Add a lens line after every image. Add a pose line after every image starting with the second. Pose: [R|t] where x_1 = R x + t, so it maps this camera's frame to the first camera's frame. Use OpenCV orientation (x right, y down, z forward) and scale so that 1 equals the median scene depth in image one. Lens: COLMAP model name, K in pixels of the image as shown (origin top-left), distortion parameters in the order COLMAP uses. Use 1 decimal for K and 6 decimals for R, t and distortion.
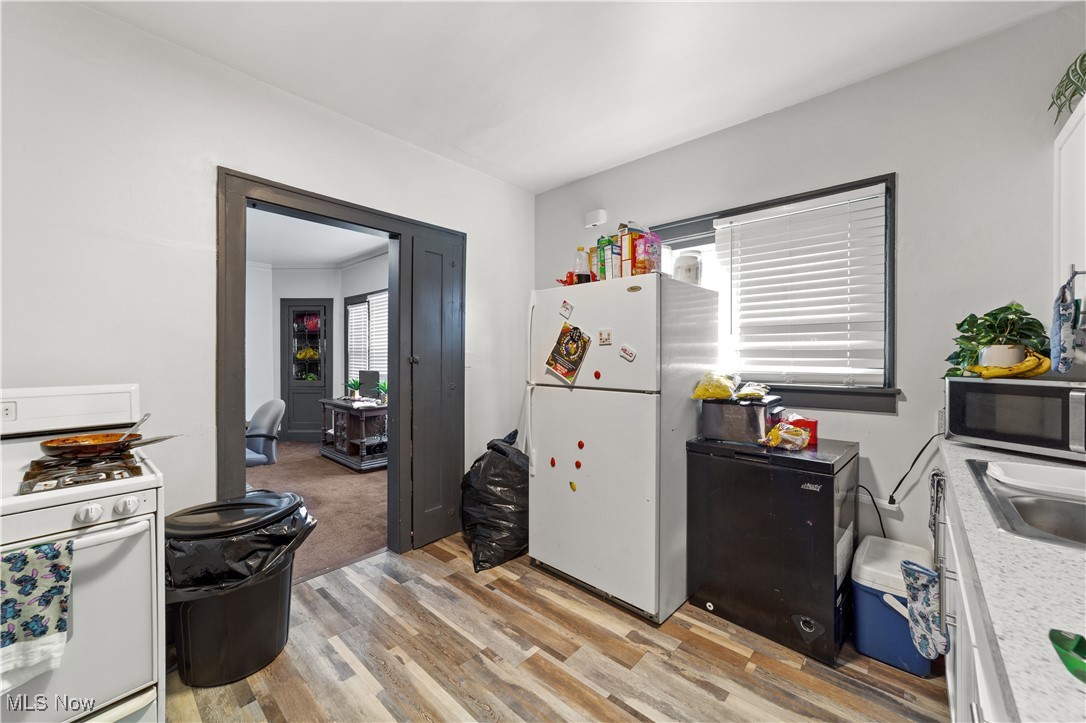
lens RADIAL K [[415.7, 0, 541.4], [0, 415.7, 362.6], [0, 0, 1]] dist [-0.019415, 0.009683]
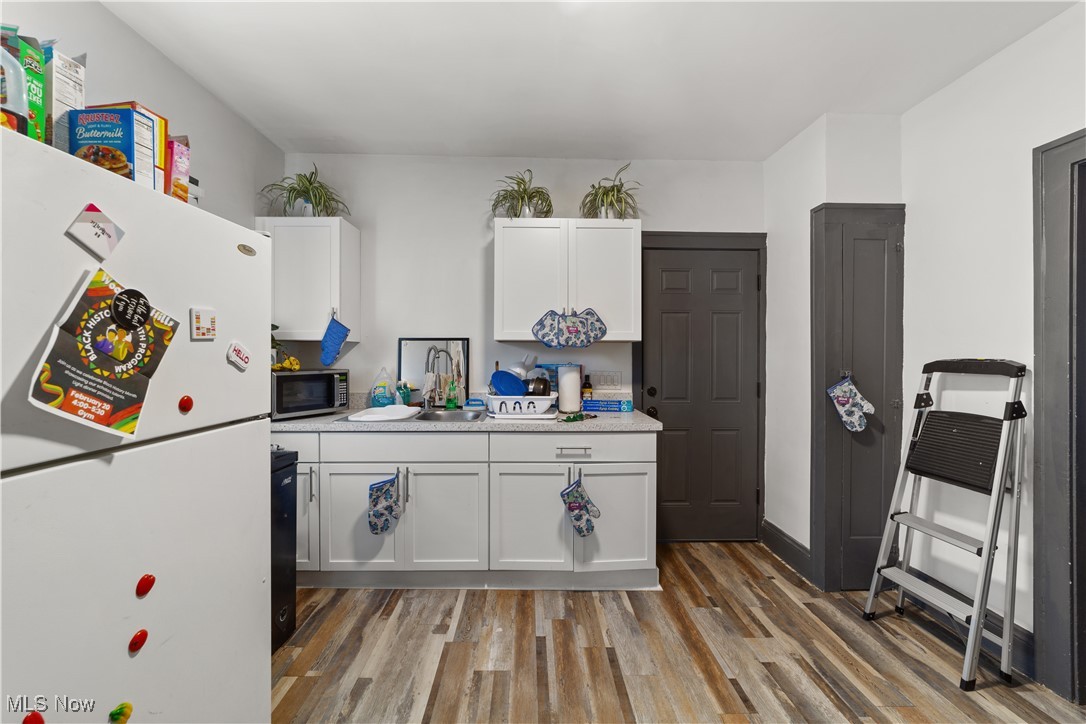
lens RADIAL K [[415.7, 0, 541.4], [0, 415.7, 363.1], [0, 0, 1]] dist [-0.019415, 0.009683]
pose [[-0.679721, -0.016953, 0.733274, -0.455174], [0.014868, 0.999209, 0.036884, -0.026295], [-0.733320, 0.035973, -0.678932, 0.982203]]
